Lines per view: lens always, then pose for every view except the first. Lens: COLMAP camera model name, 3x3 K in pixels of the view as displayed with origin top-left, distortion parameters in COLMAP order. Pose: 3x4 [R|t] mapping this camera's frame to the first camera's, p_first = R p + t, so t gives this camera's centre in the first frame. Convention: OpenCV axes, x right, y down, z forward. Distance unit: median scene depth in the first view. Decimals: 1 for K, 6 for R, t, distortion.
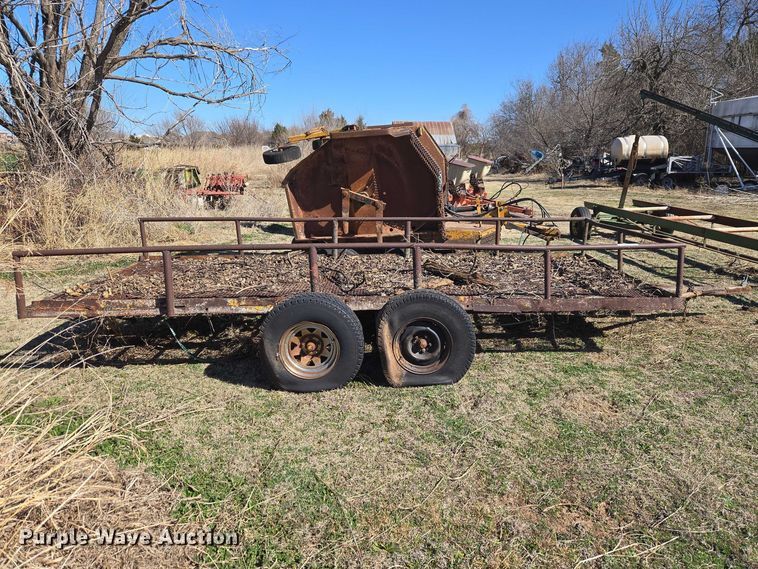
lens RADIAL K [[556.8, 0, 403.0], [0, 556.8, 269.9], [0, 0, 1]] dist [0.044272, -0.000300]
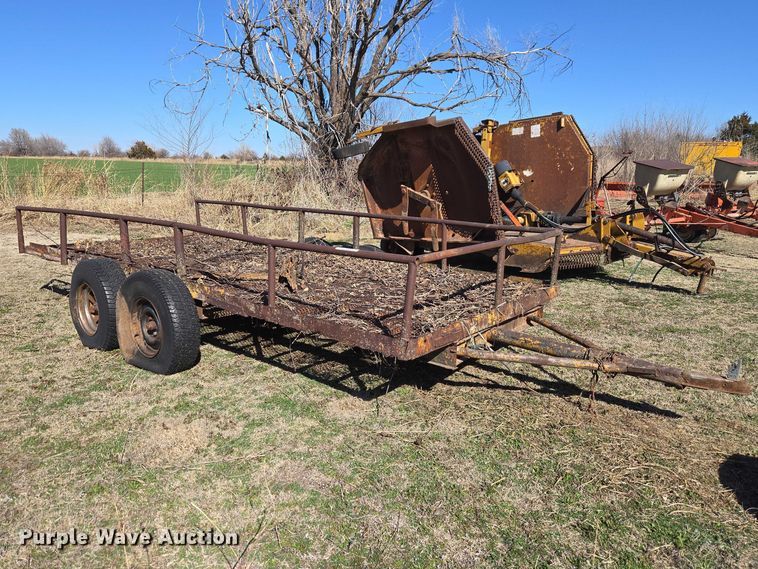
lens RADIAL K [[556.8, 0, 359.0], [0, 556.8, 267.3], [0, 0, 1]] dist [0.044272, -0.000300]
pose [[0.717769, 0.127546, -0.684500, 0.477658], [-0.150344, 0.988279, 0.026498, -0.023482], [0.679856, 0.083891, 0.728531, 0.268322]]
